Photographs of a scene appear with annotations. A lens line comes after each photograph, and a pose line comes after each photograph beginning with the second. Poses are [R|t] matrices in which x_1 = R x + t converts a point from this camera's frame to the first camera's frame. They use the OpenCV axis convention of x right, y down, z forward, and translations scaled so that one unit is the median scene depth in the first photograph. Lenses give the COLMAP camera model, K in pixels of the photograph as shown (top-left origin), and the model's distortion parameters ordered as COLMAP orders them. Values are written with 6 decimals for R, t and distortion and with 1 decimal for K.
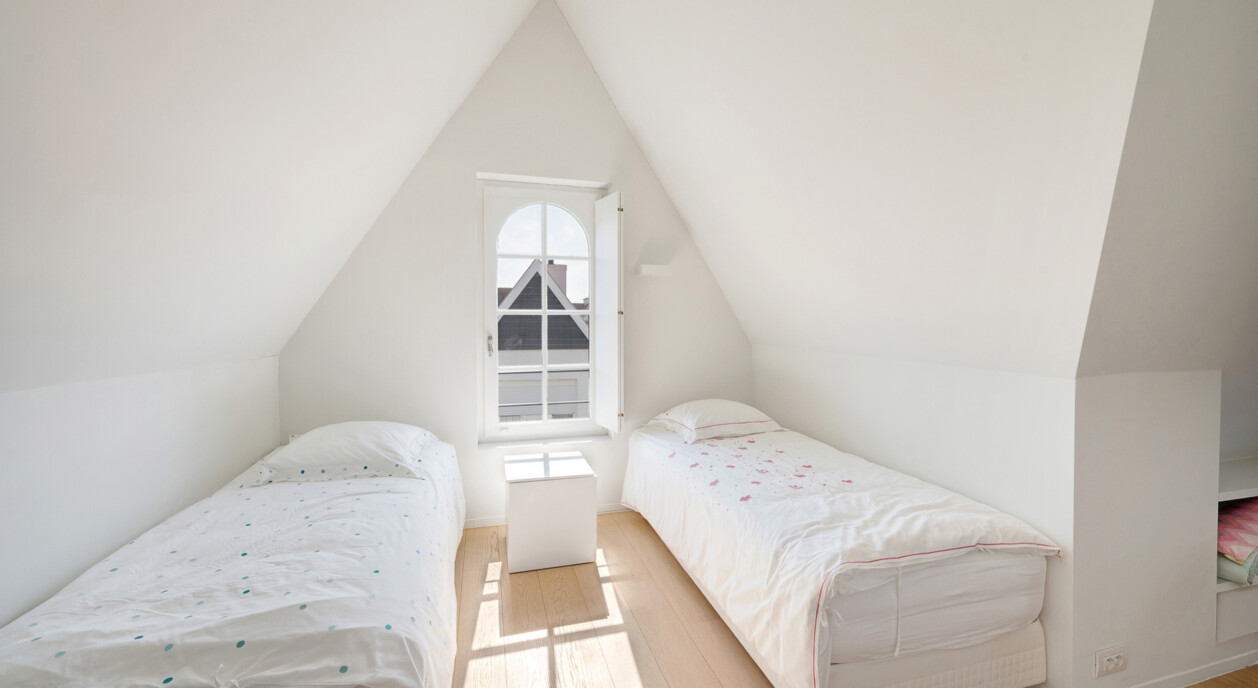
lens RADIAL K [[504.5, 0, 632.4], [0, 504.5, 334.8], [0, 0, 1]] dist [-0.002585, -0.000091]
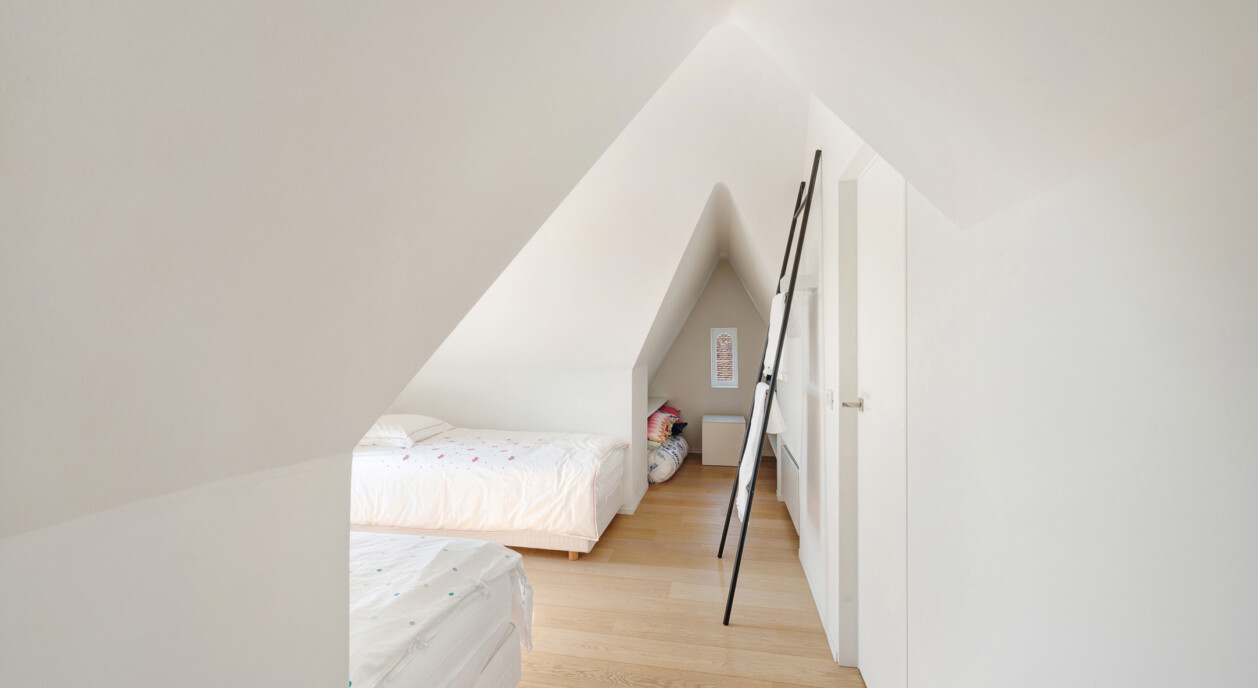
lens RADIAL K [[504.5, 0, 632.4], [0, 504.5, 334.8], [0, 0, 1]] dist [-0.002585, -0.000091]
pose [[0.444248, 0.019658, 0.895688, -1.396041], [0.031724, 0.998787, -0.037656, 0.003443], [-0.895342, 0.045143, 0.443086, -0.107393]]
